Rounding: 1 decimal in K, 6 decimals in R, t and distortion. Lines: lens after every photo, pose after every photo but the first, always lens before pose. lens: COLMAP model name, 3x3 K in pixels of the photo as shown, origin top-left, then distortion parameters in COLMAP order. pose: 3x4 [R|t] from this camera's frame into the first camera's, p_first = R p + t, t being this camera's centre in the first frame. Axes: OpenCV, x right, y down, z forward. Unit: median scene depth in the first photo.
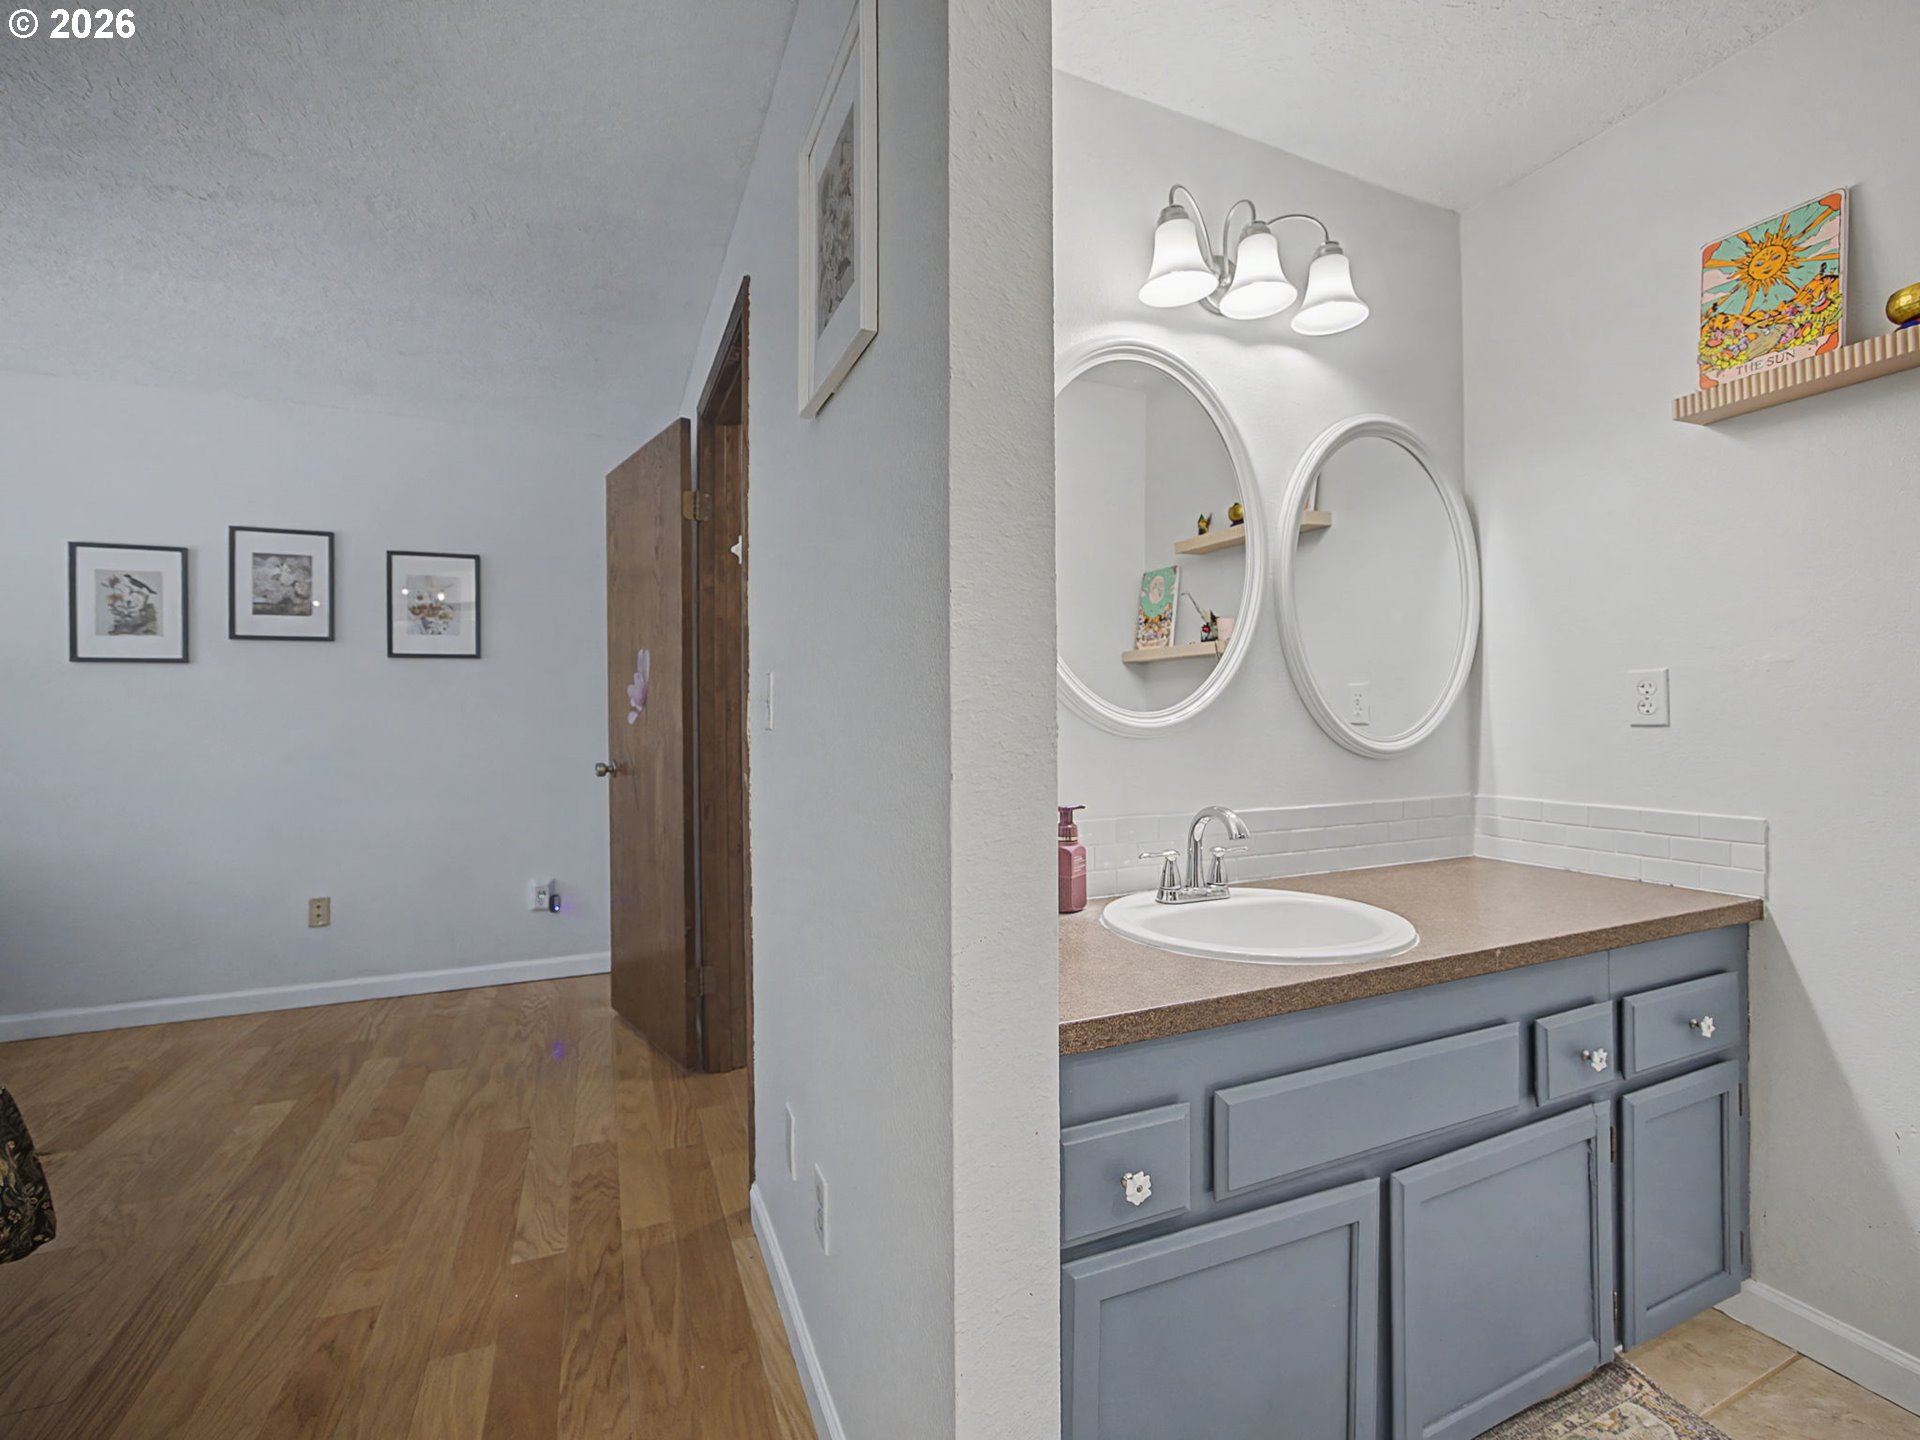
lens RADIAL K [[828.5, 0, 952.4], [0, 828.5, 711.6], [0, 0, 1]] dist [-0.001203, -0.000521]
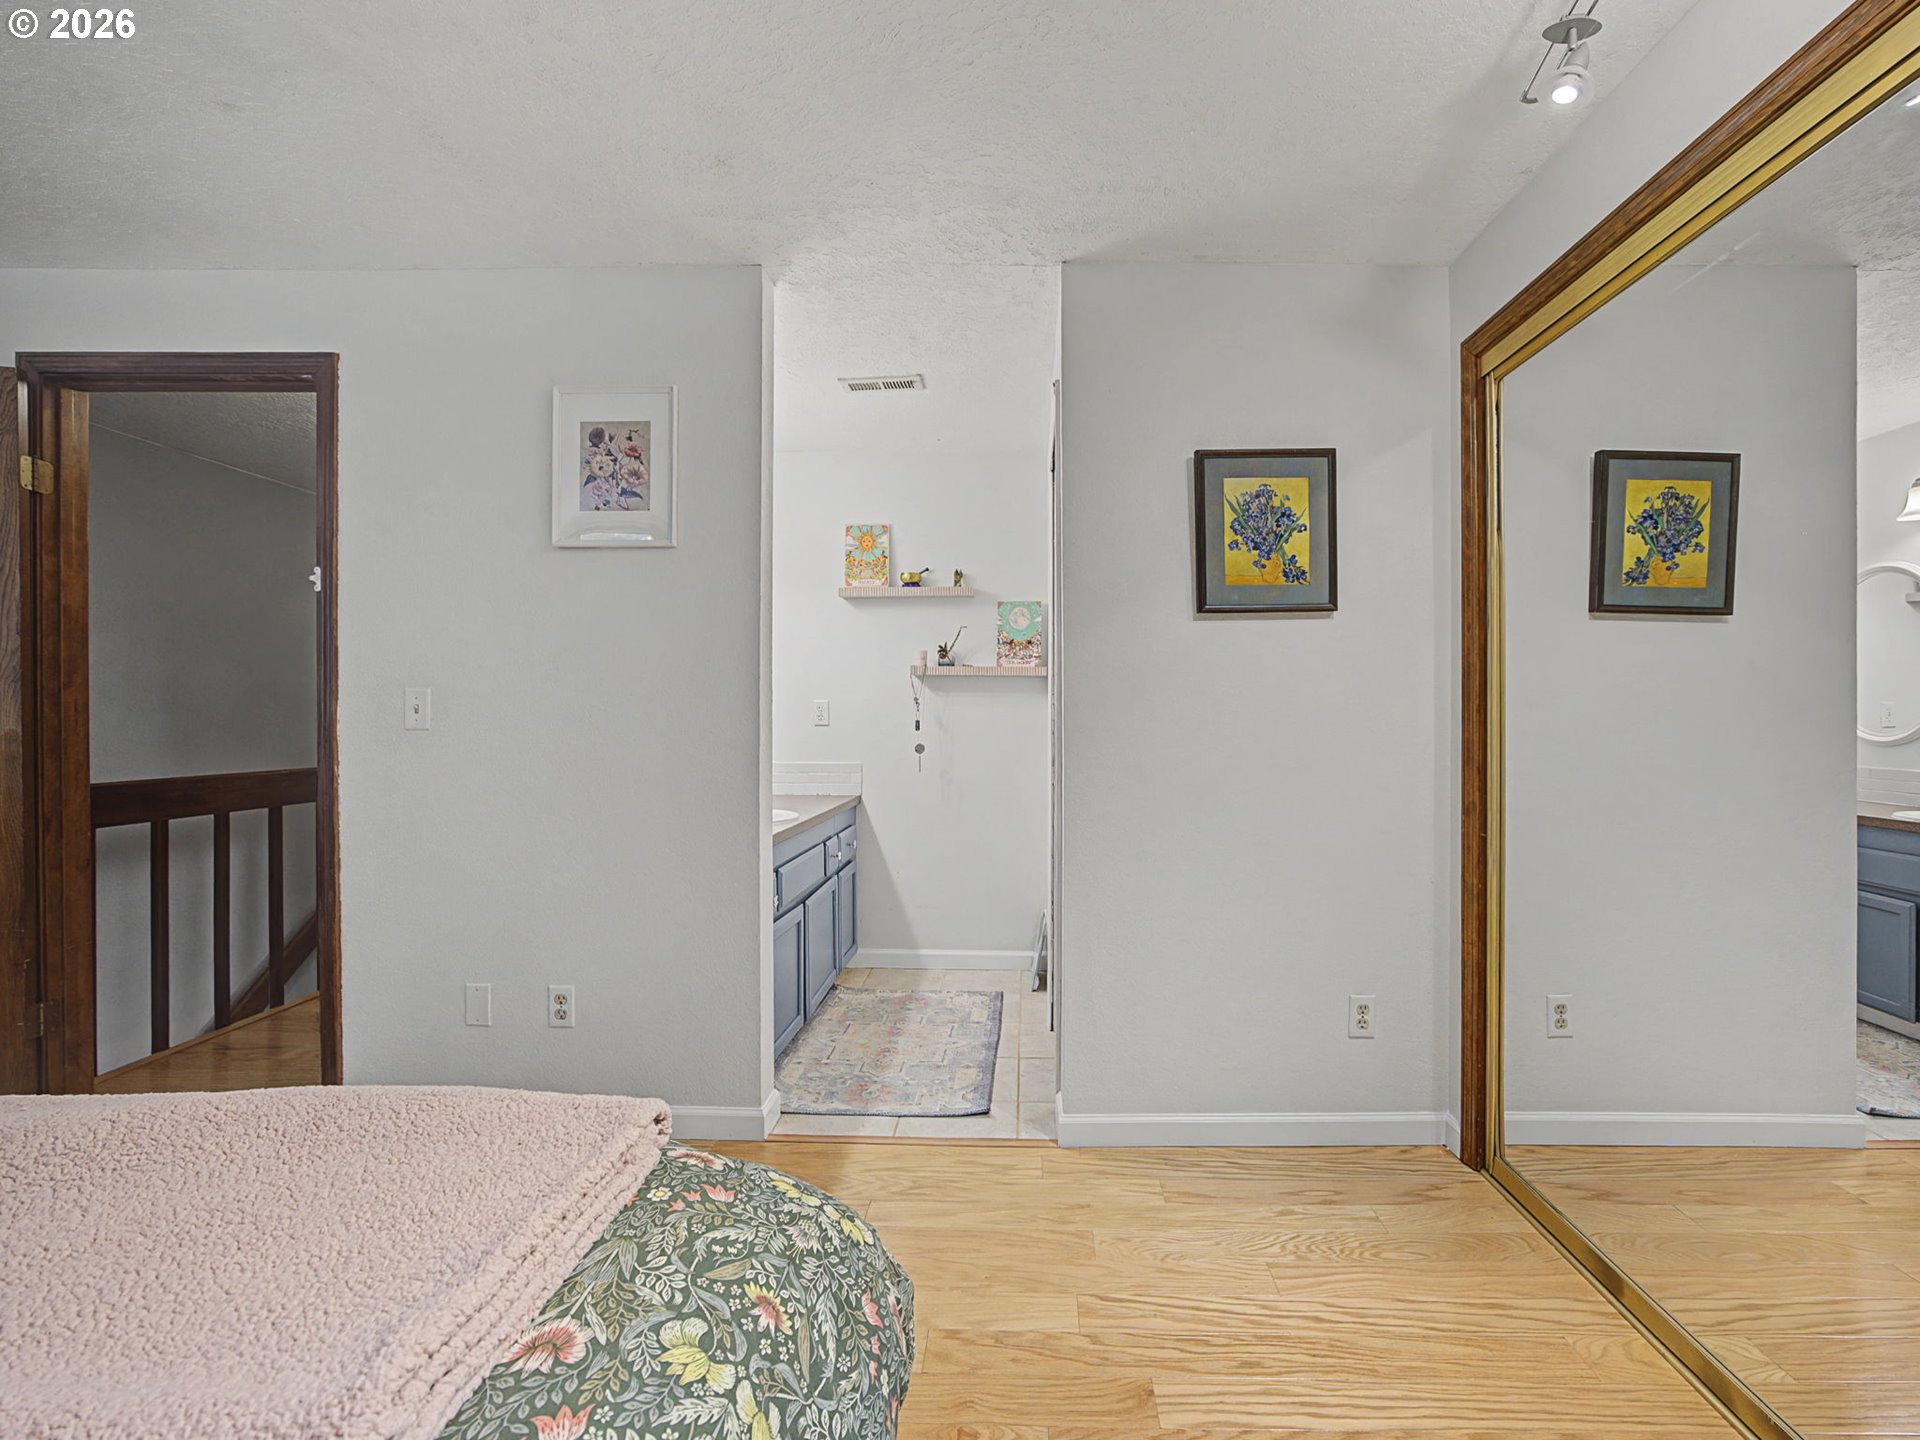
lens RADIAL K [[854.6, 0, 960.0], [0, 854.6, 720.0], [0, 0, 1]] dist [-0.000573, 0.000747]
pose [[0.475025, 0.005772, 0.879953, -1.138777], [-0.007631, 0.999968, -0.002440, 0.004759], [-0.879939, -0.005556, 0.475054, -0.480497]]
